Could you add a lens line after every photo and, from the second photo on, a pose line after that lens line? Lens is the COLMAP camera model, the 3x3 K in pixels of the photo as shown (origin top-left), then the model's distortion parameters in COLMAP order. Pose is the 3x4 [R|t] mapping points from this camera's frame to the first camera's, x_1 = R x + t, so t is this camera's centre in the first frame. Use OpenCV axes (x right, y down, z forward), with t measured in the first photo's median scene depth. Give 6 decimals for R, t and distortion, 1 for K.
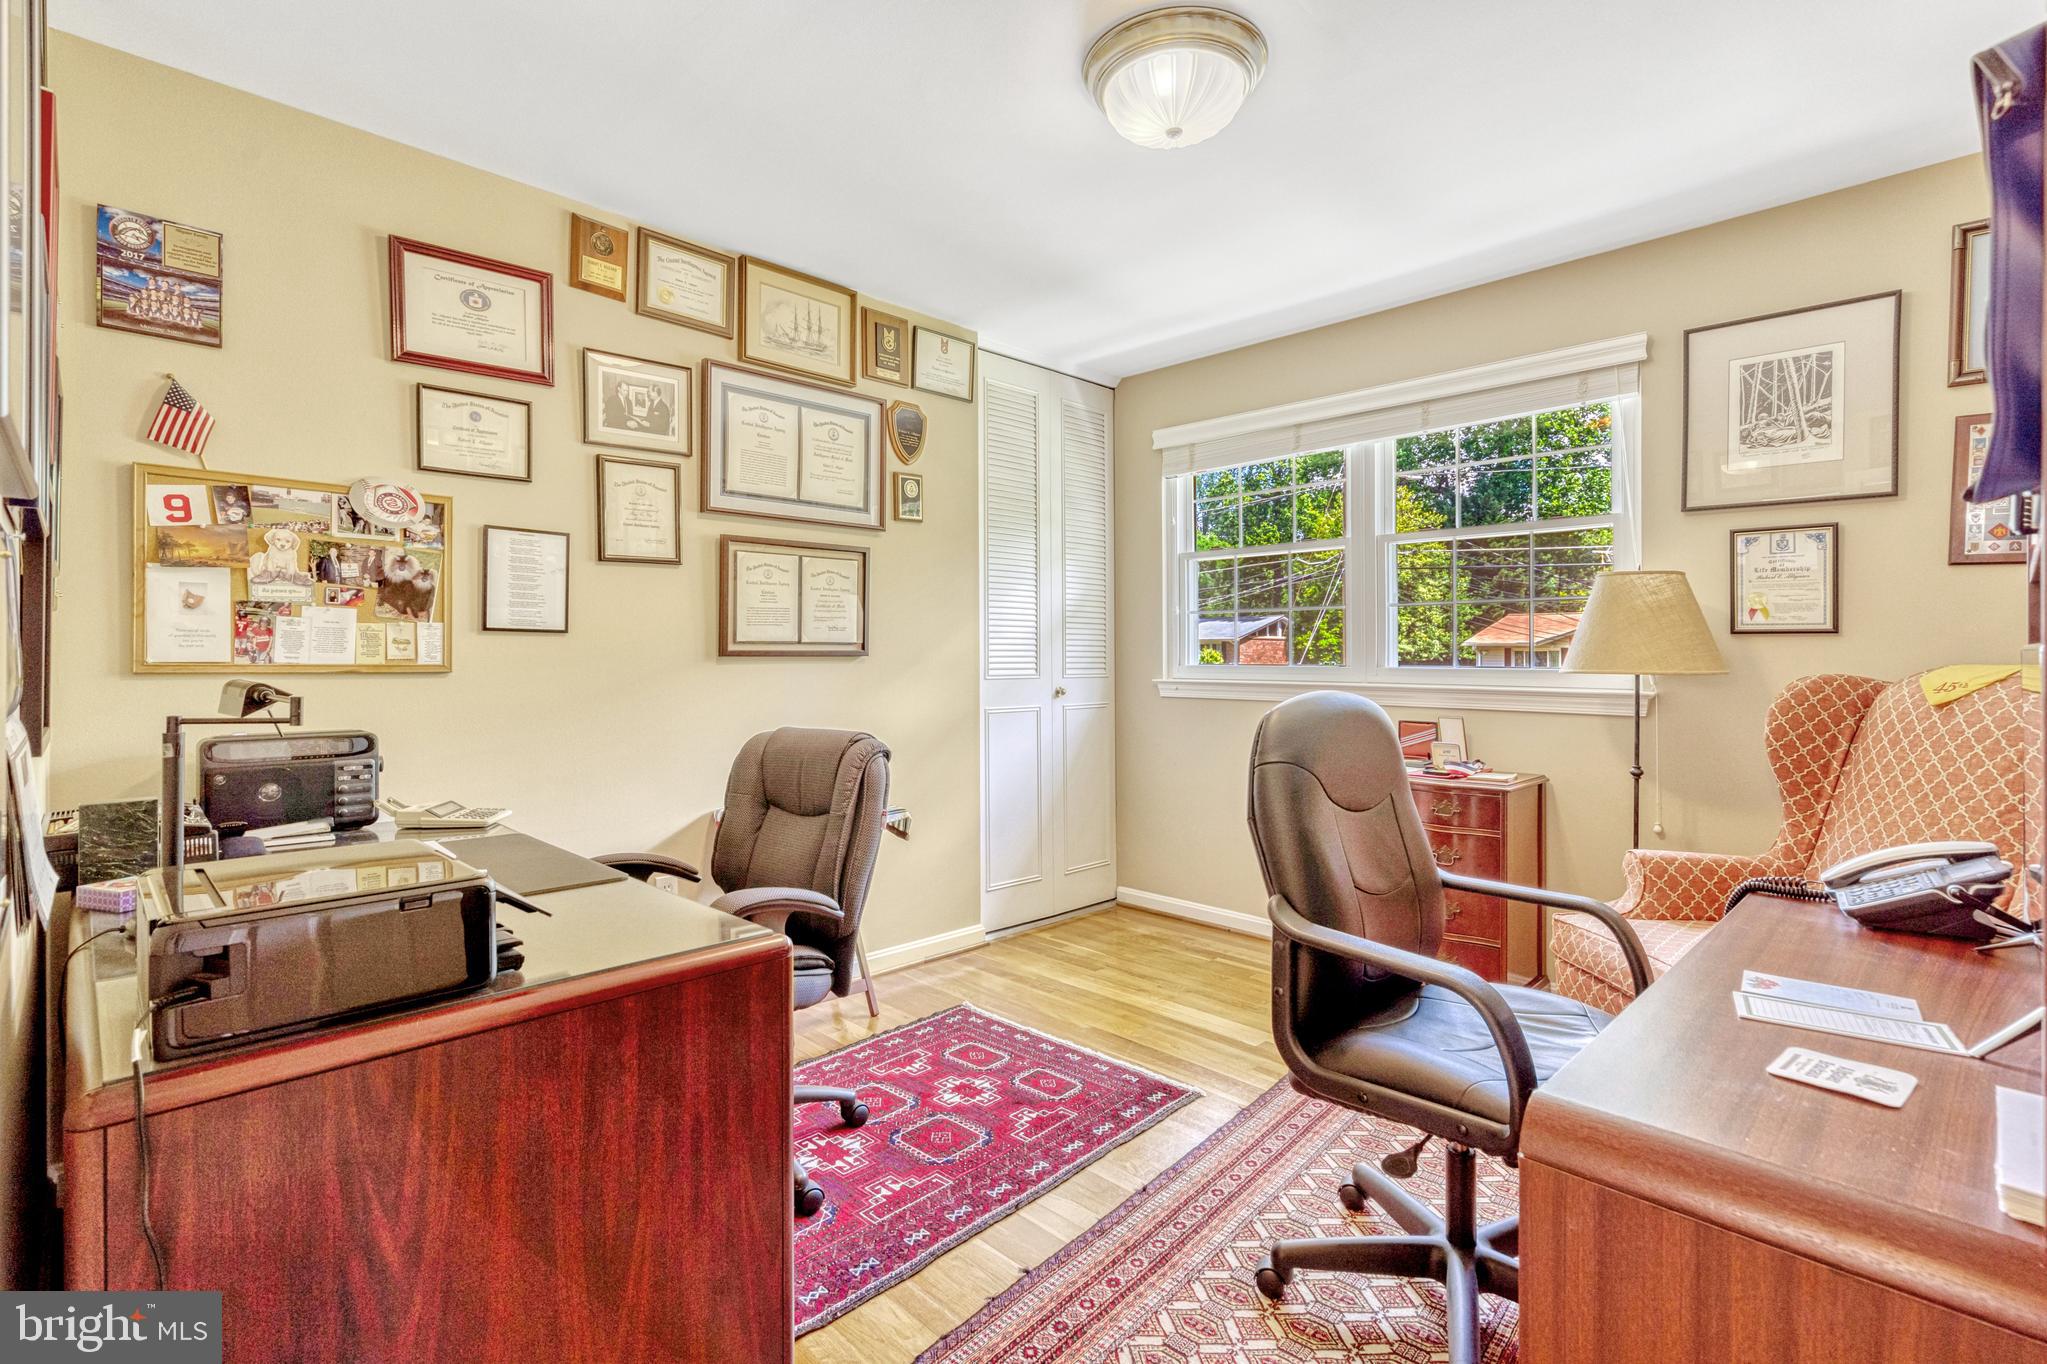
lens RADIAL K [[945.6, 0, 1024.6], [0, 945.6, 663.8], [0, 0, 1]] dist [-0.004008, -0.000268]
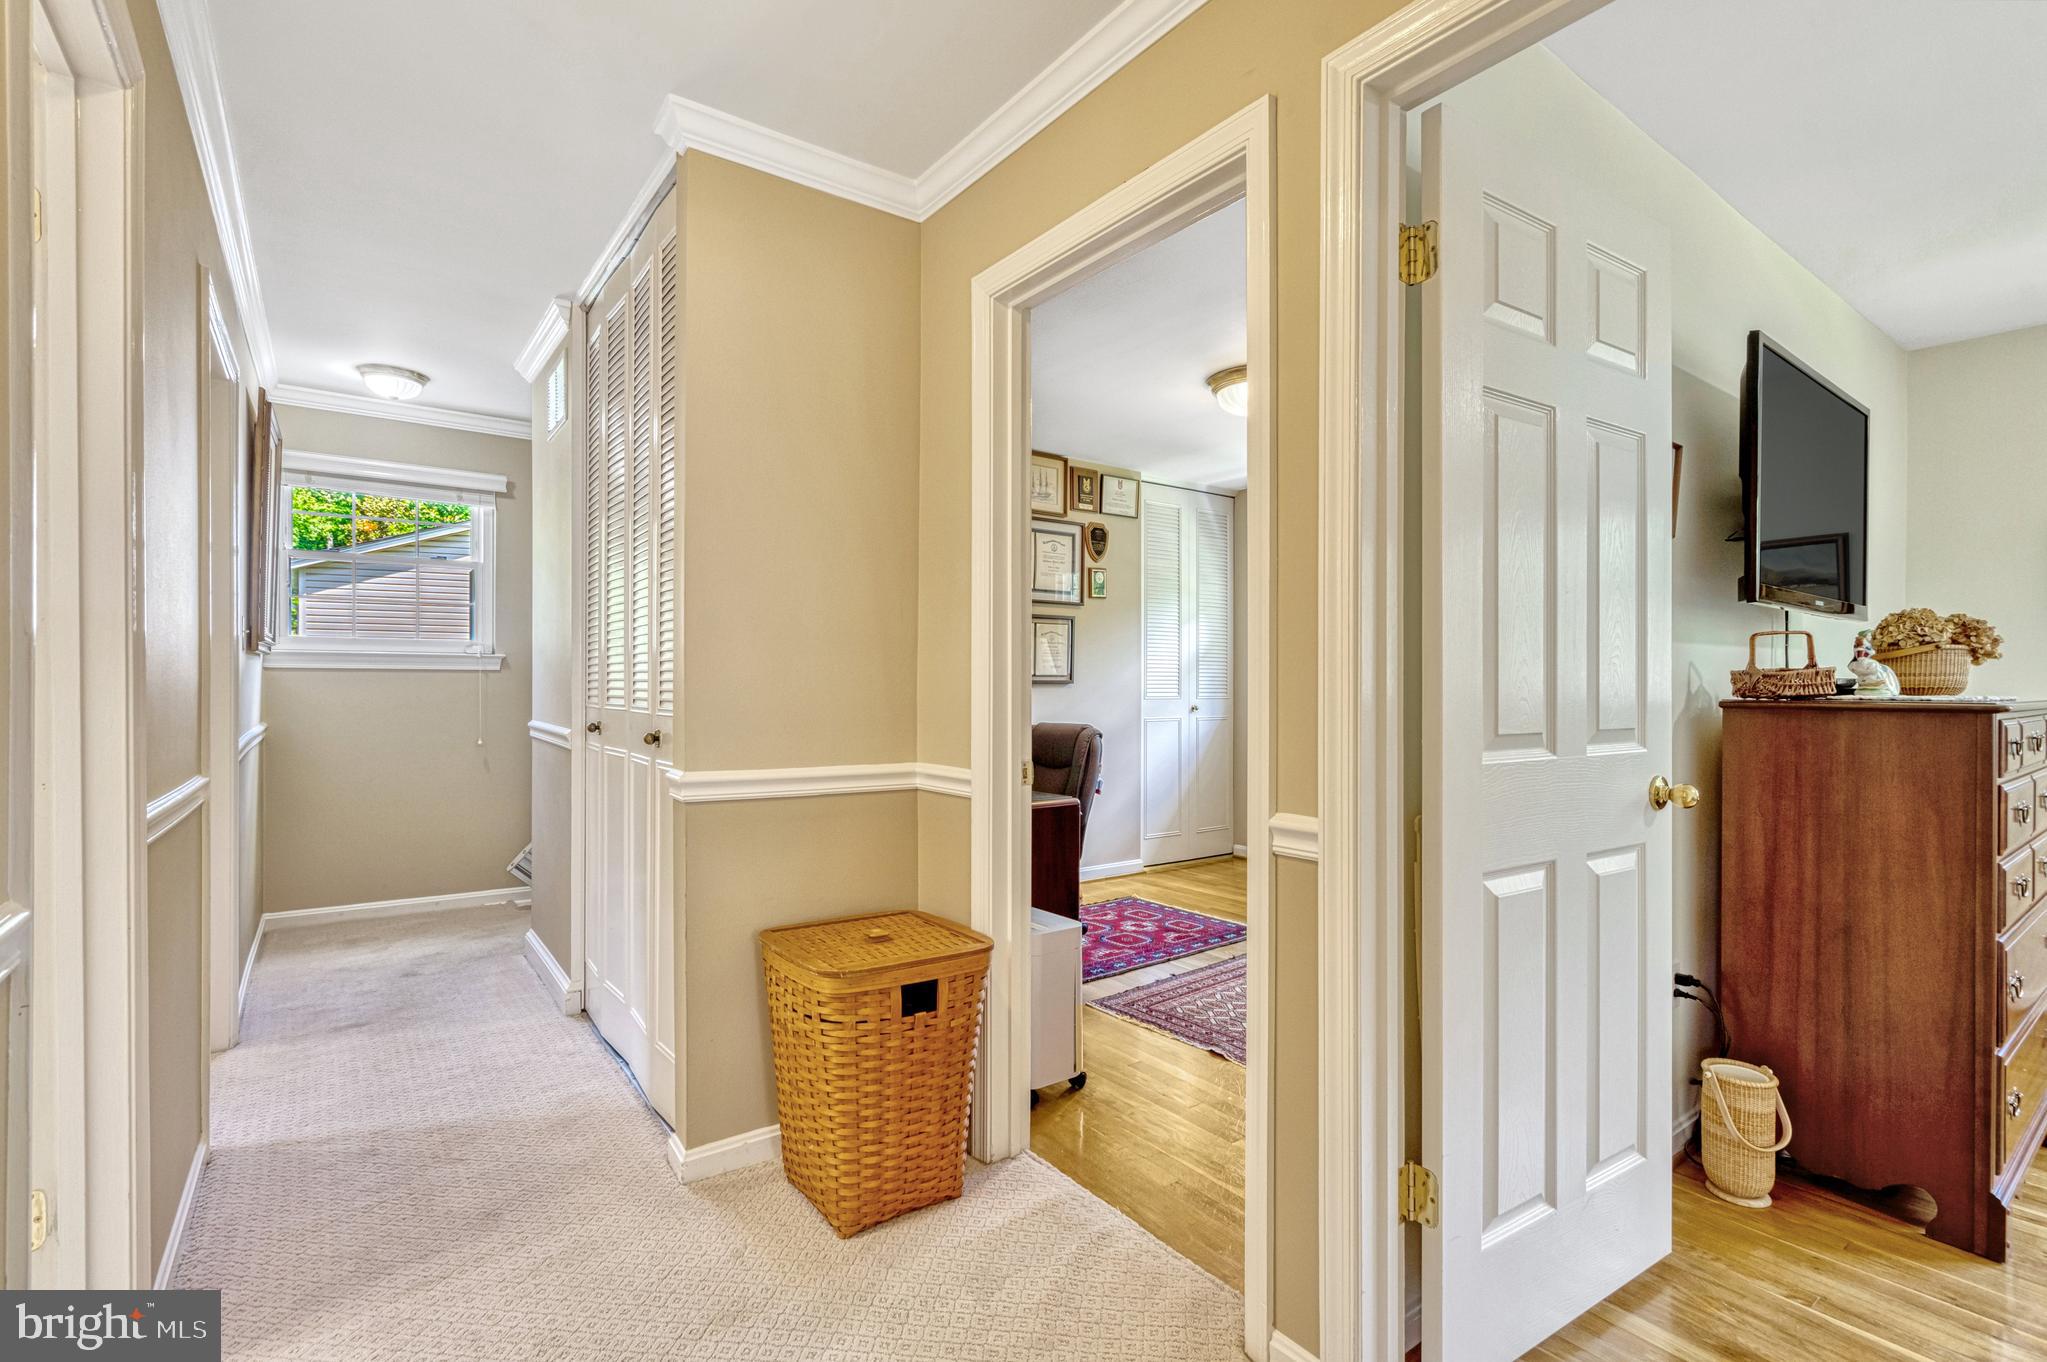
lens RADIAL K [[945.6, 0, 1024.6], [0, 945.6, 662.8], [0, 0, 1]] dist [-0.004008, -0.000268]
pose [[0.989423, 0.007611, -0.144861, -0.013758], [-0.011053, 0.999675, -0.022970, -0.005158], [0.144639, 0.024329, 0.989185, -0.597741]]
